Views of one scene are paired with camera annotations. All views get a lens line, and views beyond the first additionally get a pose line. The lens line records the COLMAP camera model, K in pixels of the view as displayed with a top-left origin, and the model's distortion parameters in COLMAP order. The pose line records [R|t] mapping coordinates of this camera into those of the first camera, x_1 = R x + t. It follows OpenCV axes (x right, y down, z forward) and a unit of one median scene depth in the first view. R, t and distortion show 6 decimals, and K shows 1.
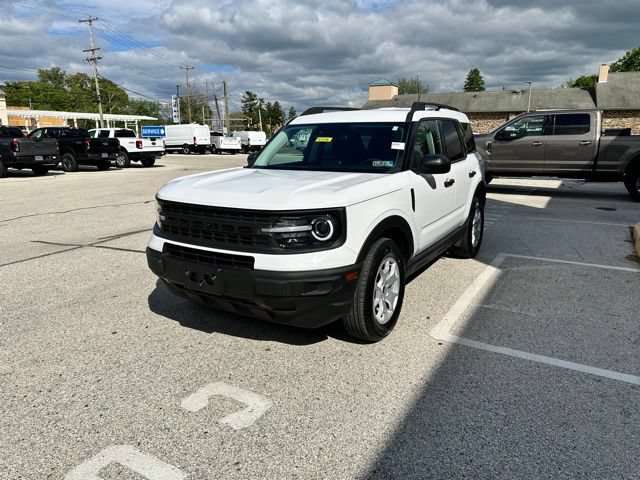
lens RADIAL K [[451.4, 0, 320.1], [0, 451.4, 234.9], [0, 0, 1]] dist [0.047342, -0.063297]
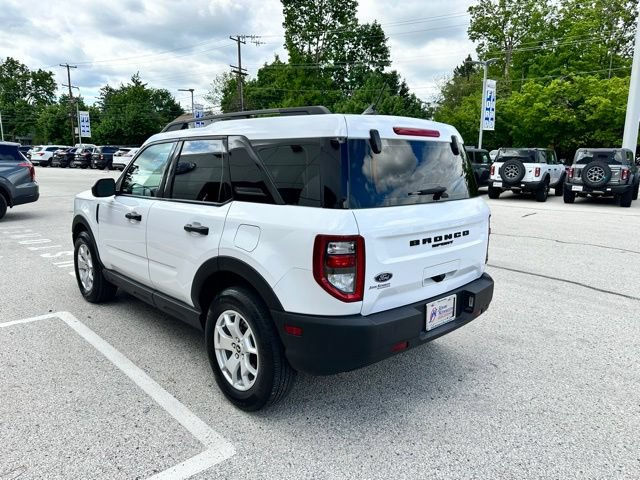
lens RADIAL K [[451.4, 0, 320.4], [0, 451.4, 245.3], [0, 0, 1]] dist [0.047342, -0.063297]
pose [[-0.258605, 0.178433, -0.949360, 1.204652], [-0.214887, 0.947540, 0.236626, -0.406838], [0.941779, 0.265198, -0.206696, 1.819362]]
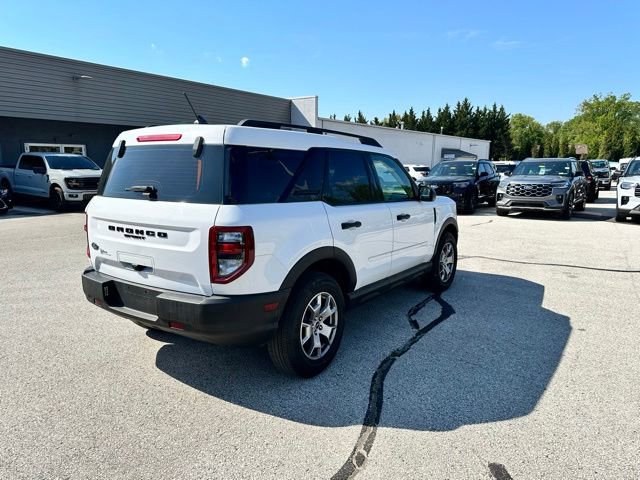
lens RADIAL K [[451.4, 0, 321.6], [0, 451.4, 243.0], [0, 0, 1]] dist [0.047342, -0.063297]
pose [[-0.999417, -0.010931, 0.032330, 0.067378], [0.001622, 0.931037, 0.364921, -0.570440], [-0.034089, 0.364761, -0.930477, 2.628319]]
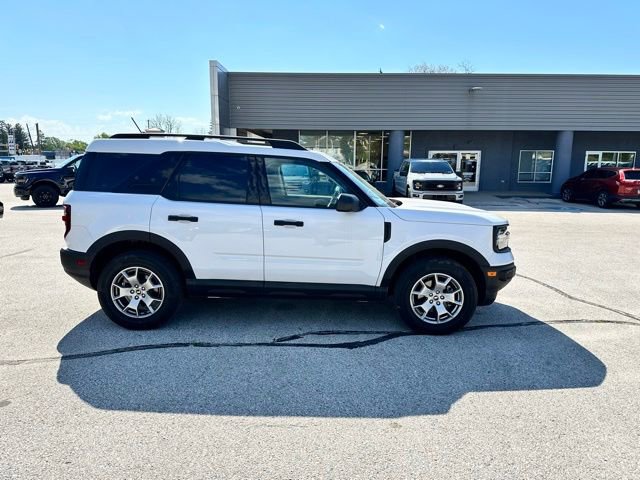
lens RADIAL K [[451.4, 0, 328.8], [0, 451.4, 246.0], [0, 0, 1]] dist [0.047342, -0.063297]
pose [[-0.530784, -0.159342, 0.832393, -1.121911], [0.153895, 0.947717, 0.279551, -0.445535], [-0.833417, 0.276483, -0.478511, 1.954697]]
